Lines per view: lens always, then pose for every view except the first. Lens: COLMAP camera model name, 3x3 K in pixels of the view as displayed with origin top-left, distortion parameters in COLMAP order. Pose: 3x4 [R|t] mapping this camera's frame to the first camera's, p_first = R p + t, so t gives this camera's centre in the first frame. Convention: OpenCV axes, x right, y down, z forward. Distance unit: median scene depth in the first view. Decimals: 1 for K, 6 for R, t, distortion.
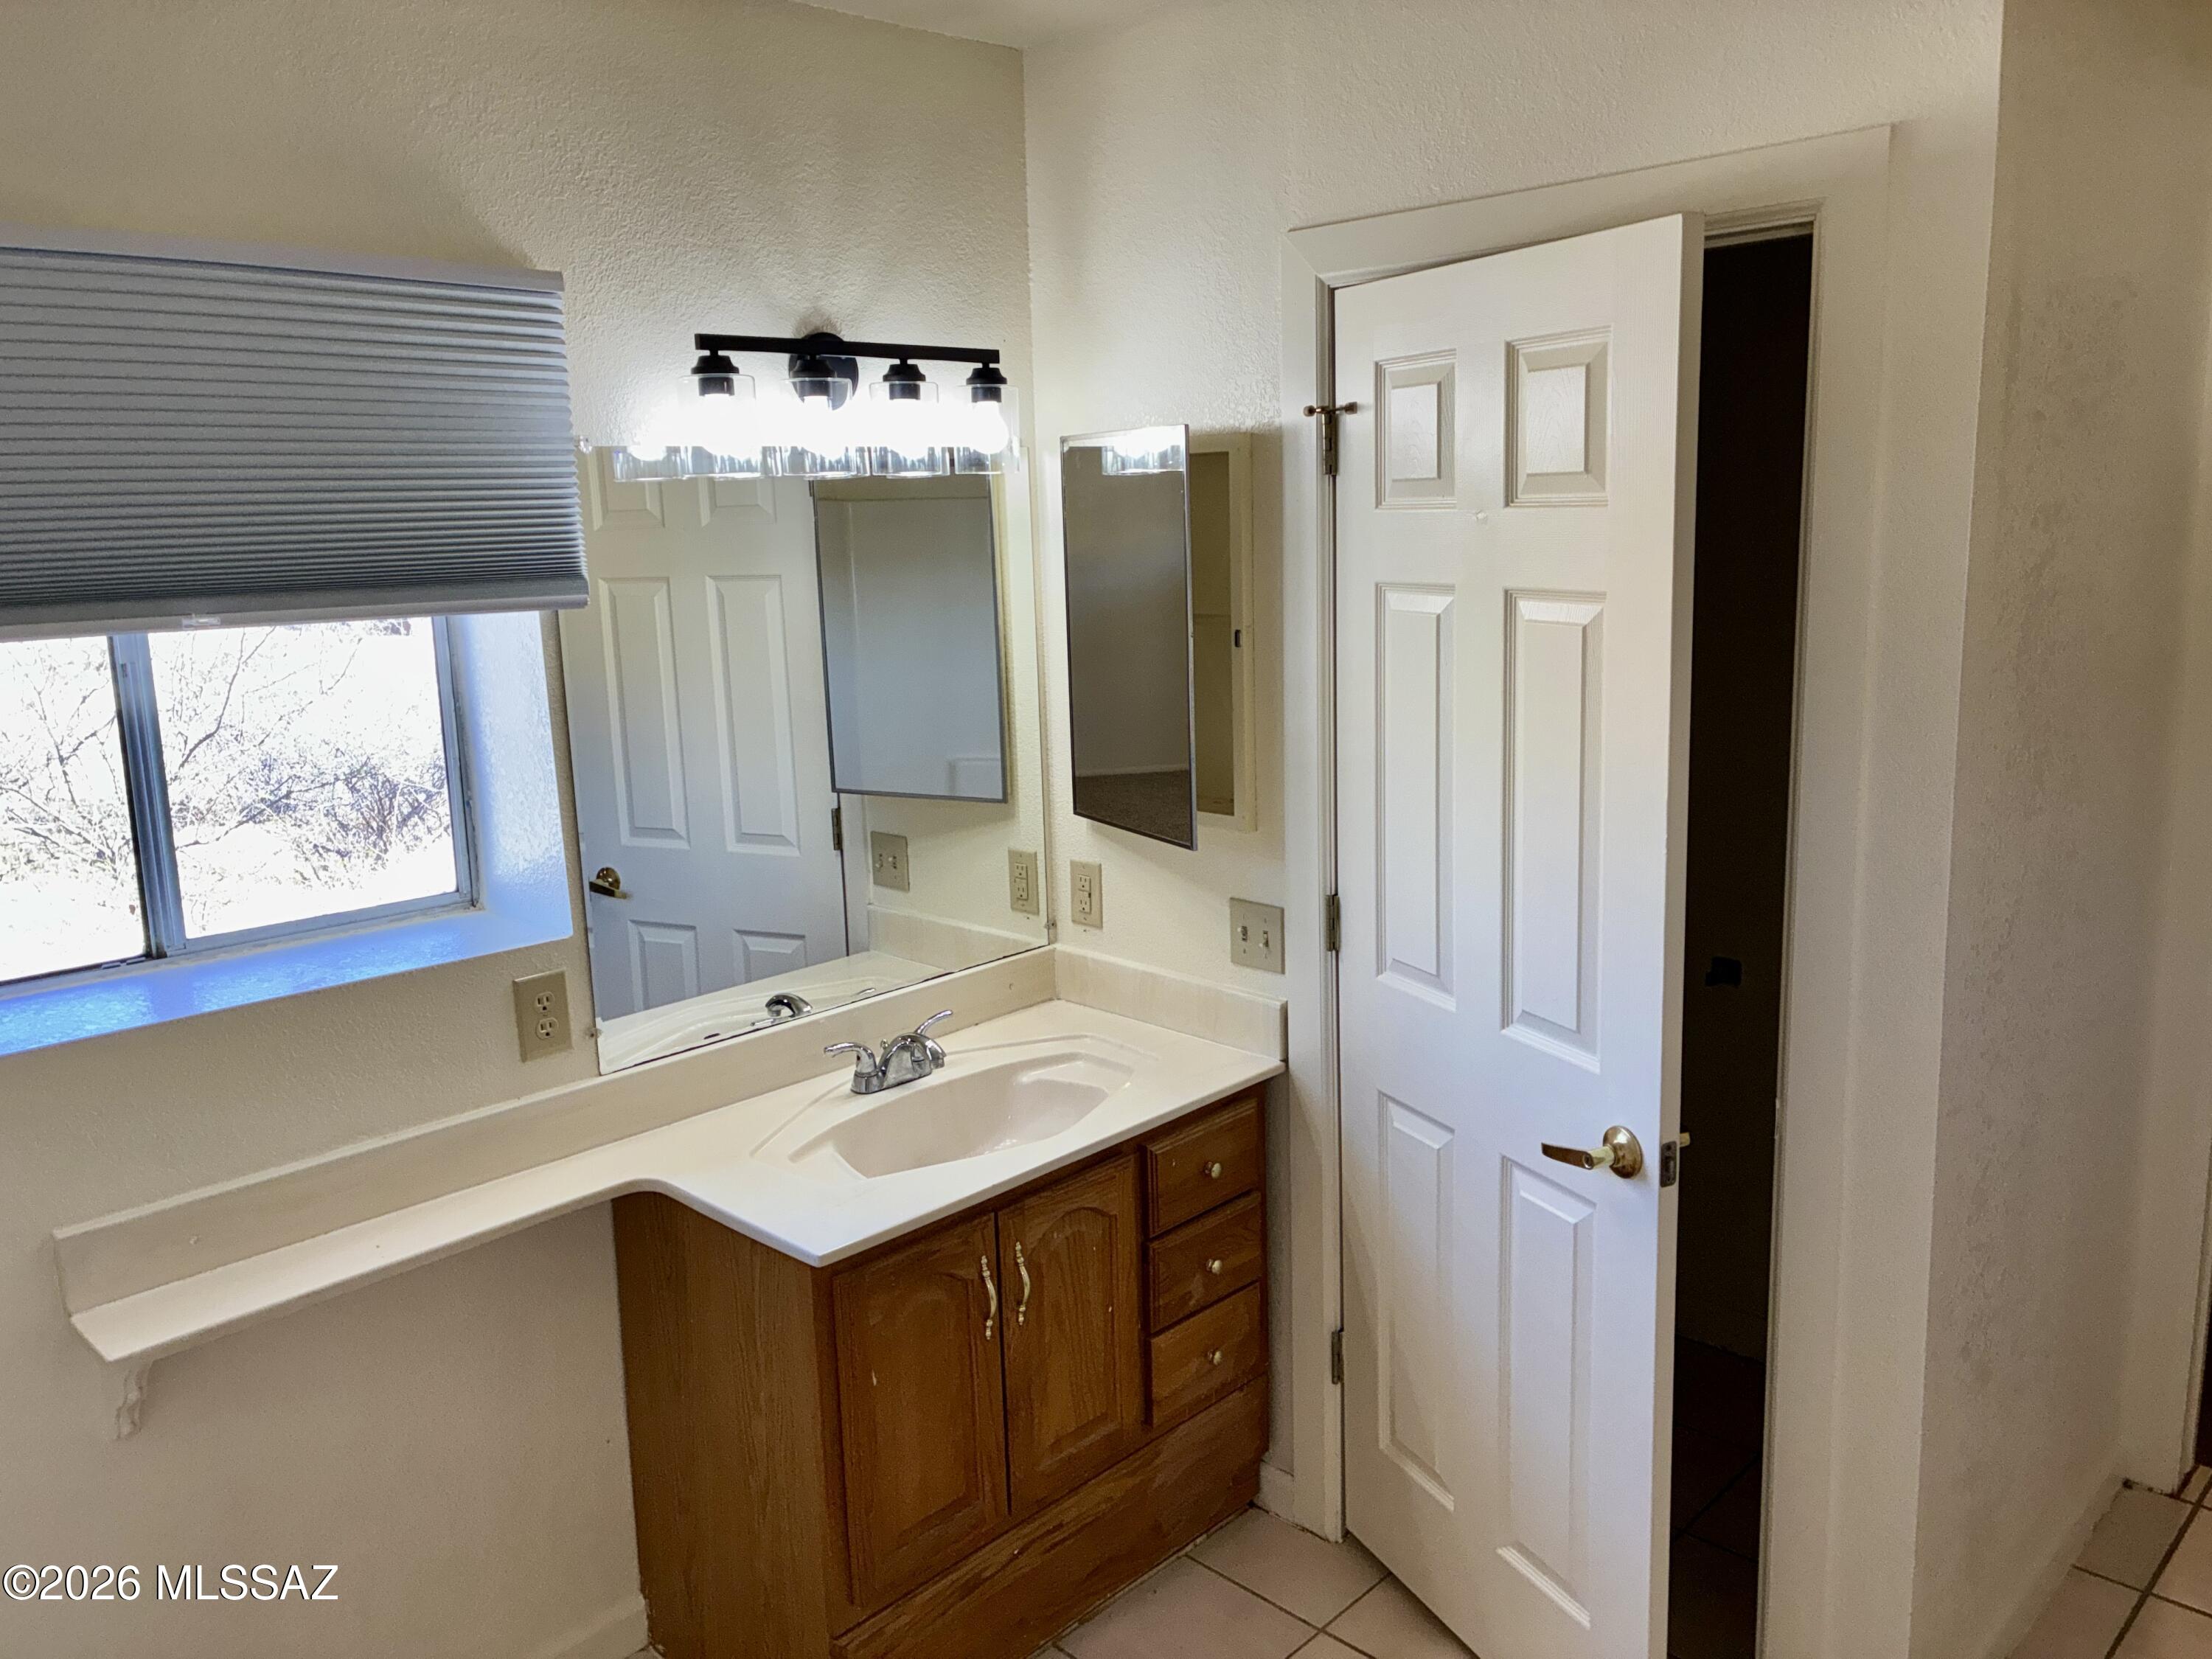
lens RADIAL K [[1671.0, 0, 1115.9], [0, 1671.0, 824.0], [0, 0, 1]] dist [0.052783, -0.064429]
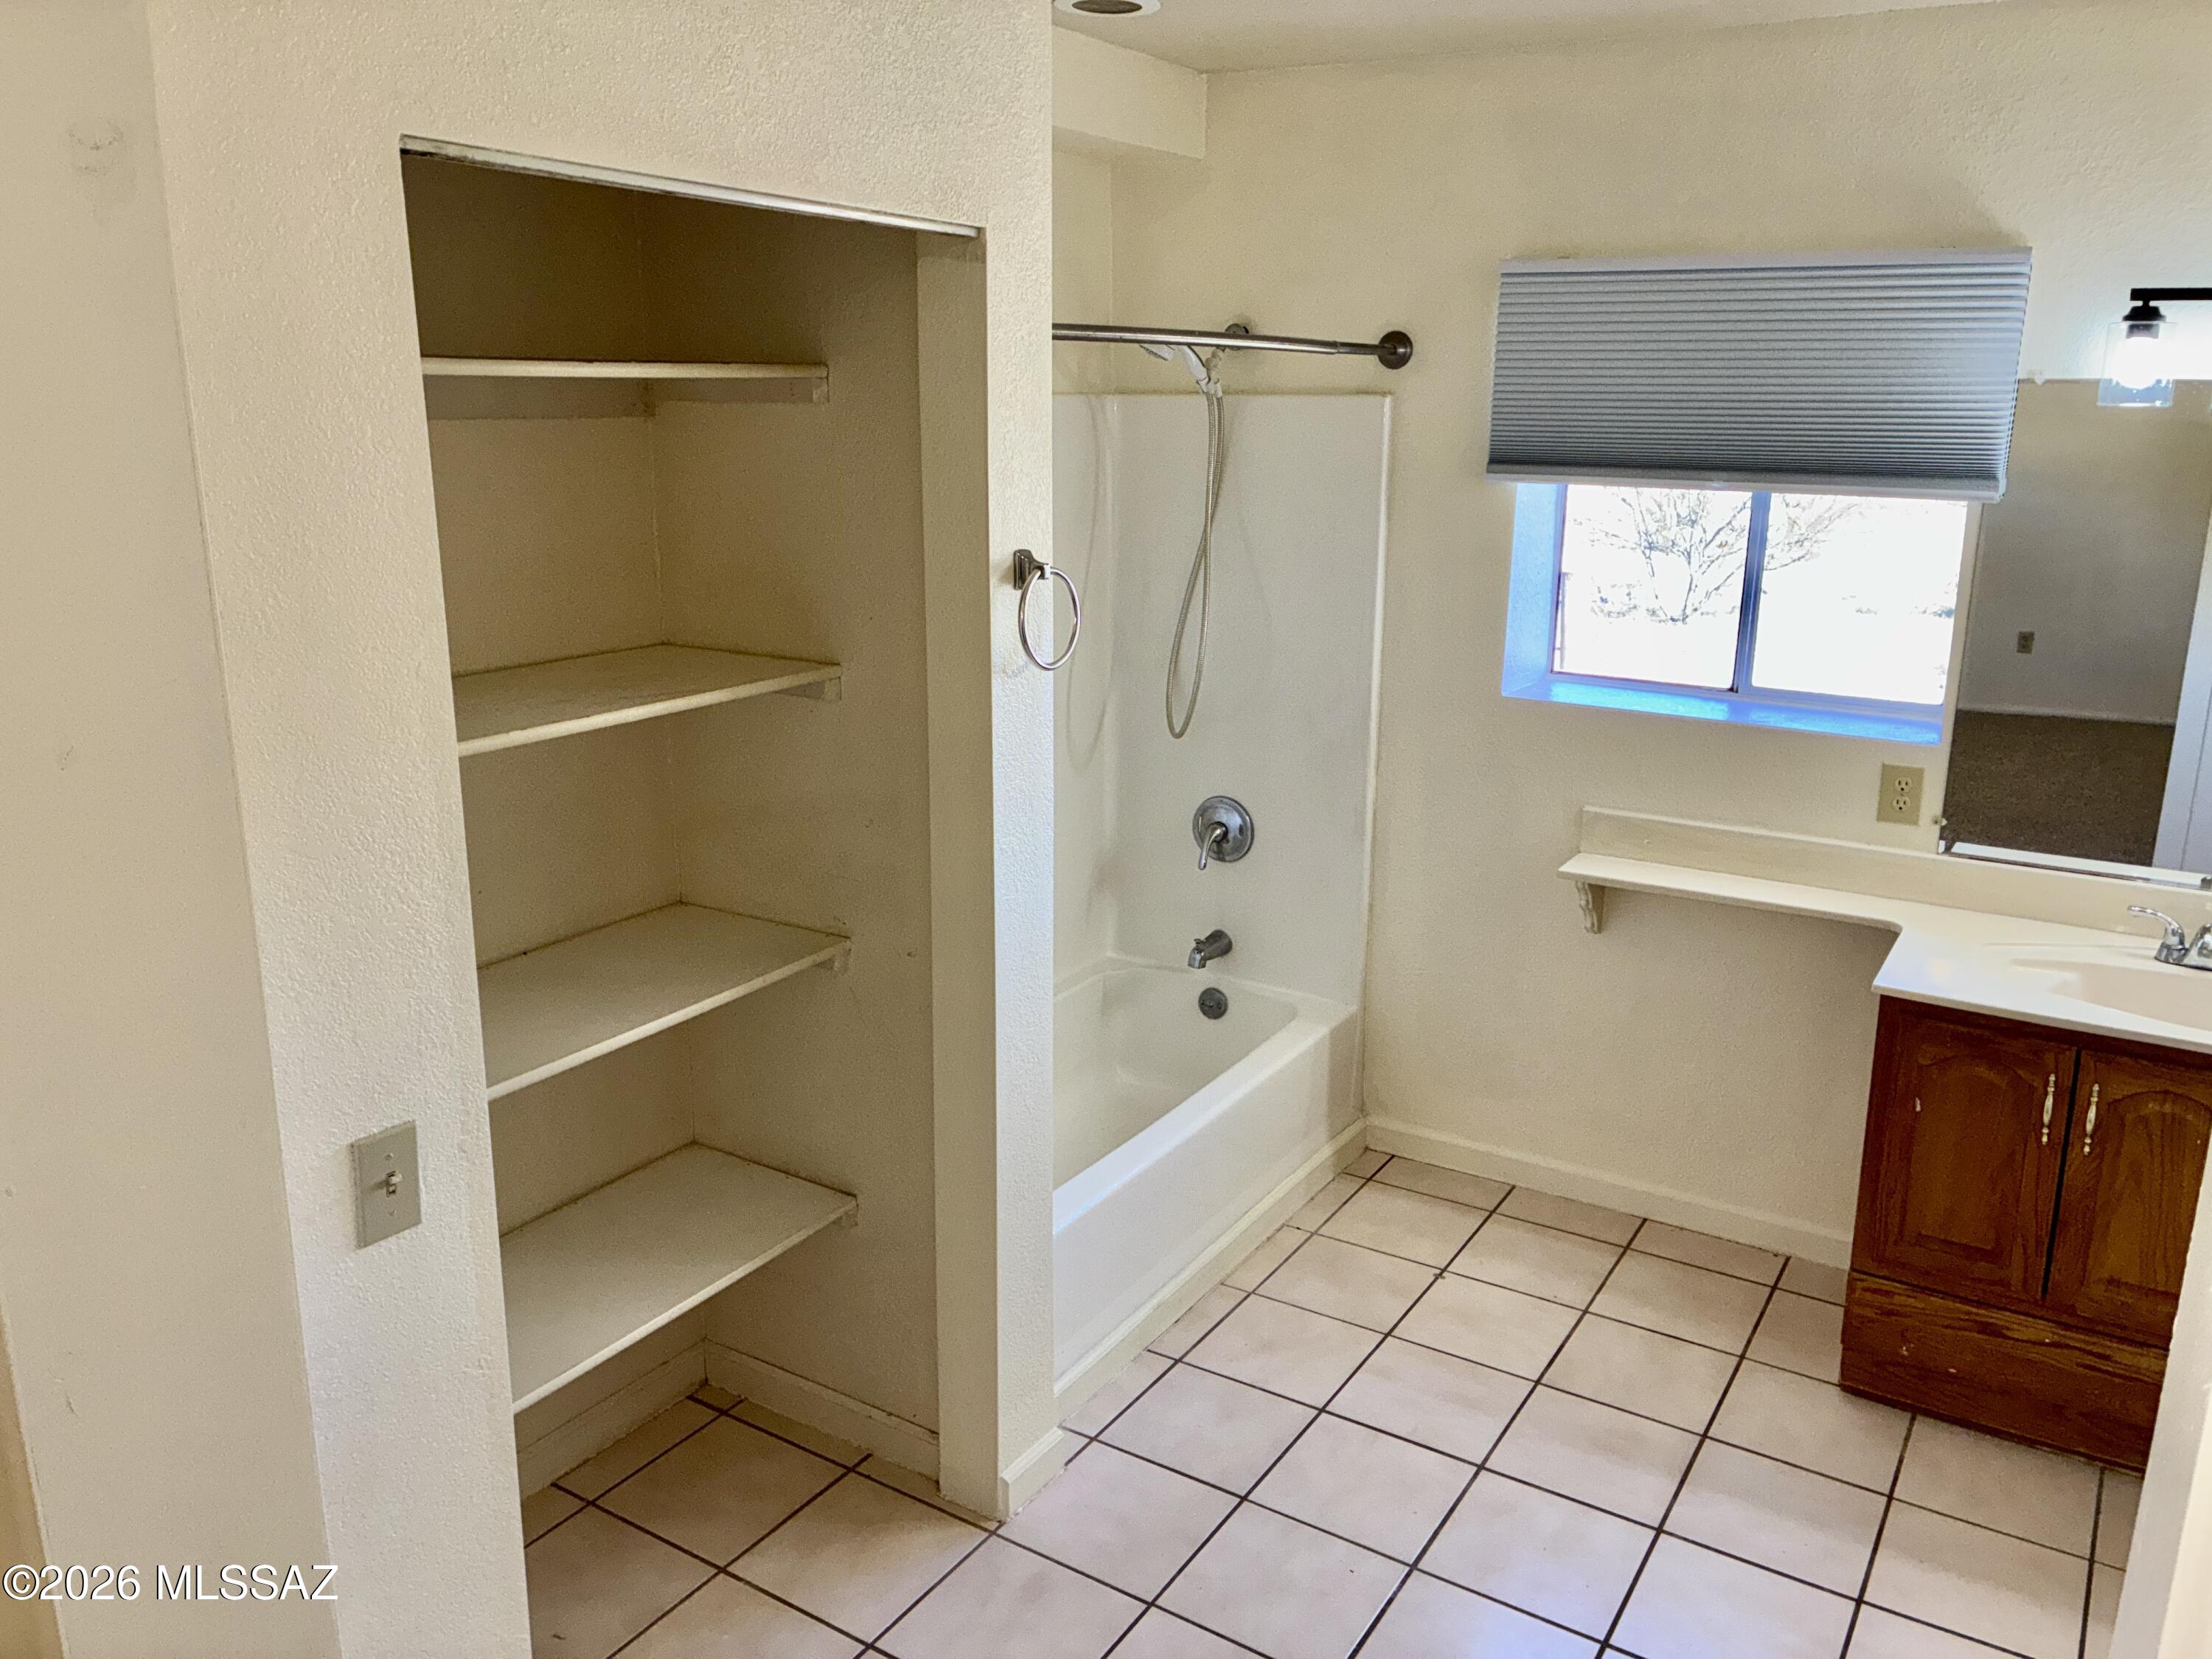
lens RADIAL K [[1671.0, 0, 1136.8], [0, 1671.0, 804.3], [0, 0, 1]] dist [0.052783, -0.064429]
pose [[0.209687, 0.272706, -0.938969, 0.806161], [-0.200254, 0.951939, 0.231753, -0.068693], [0.957042, 0.139437, 0.254220, 0.041573]]
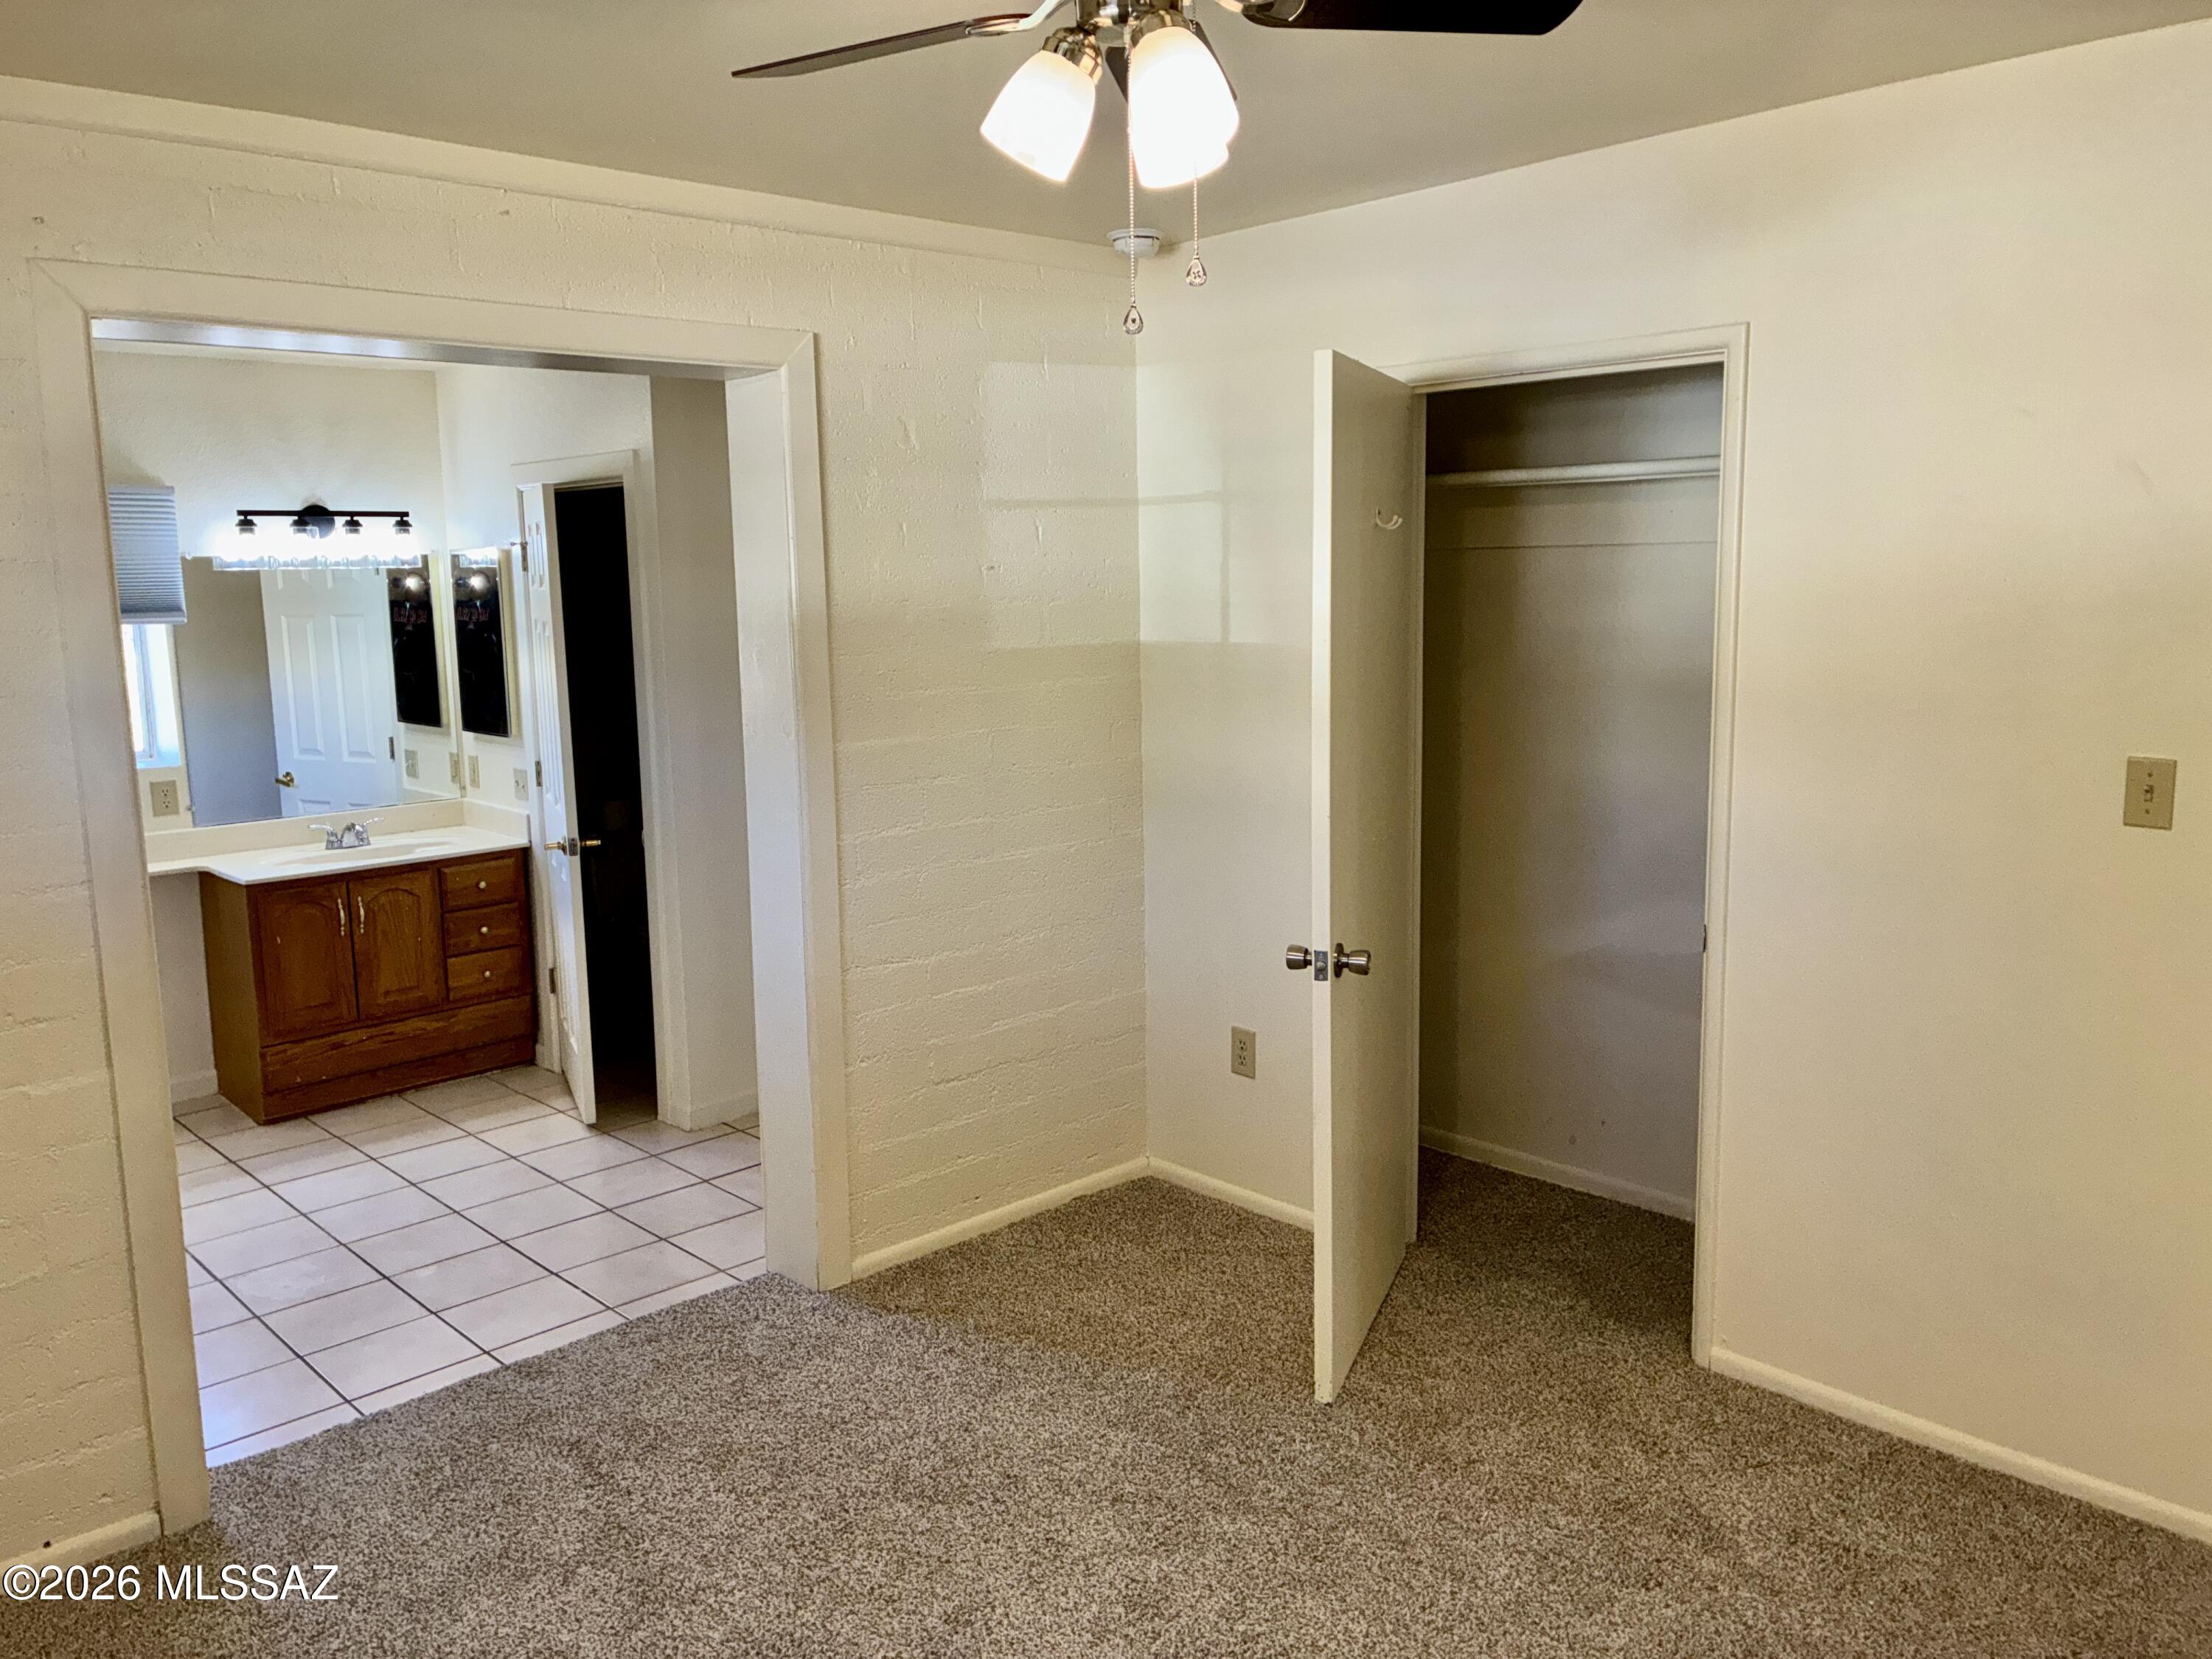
lens RADIAL K [[1671.0, 0, 1091.2], [0, 1671.0, 813.7], [0, 0, 1]] dist [0.052783, -0.064429]
pose [[0.999110, 0.021587, -0.036241, 0.997705], [-0.023155, 0.998789, -0.043419, 0.203754], [0.035260, 0.044219, 0.998399, -1.255815]]
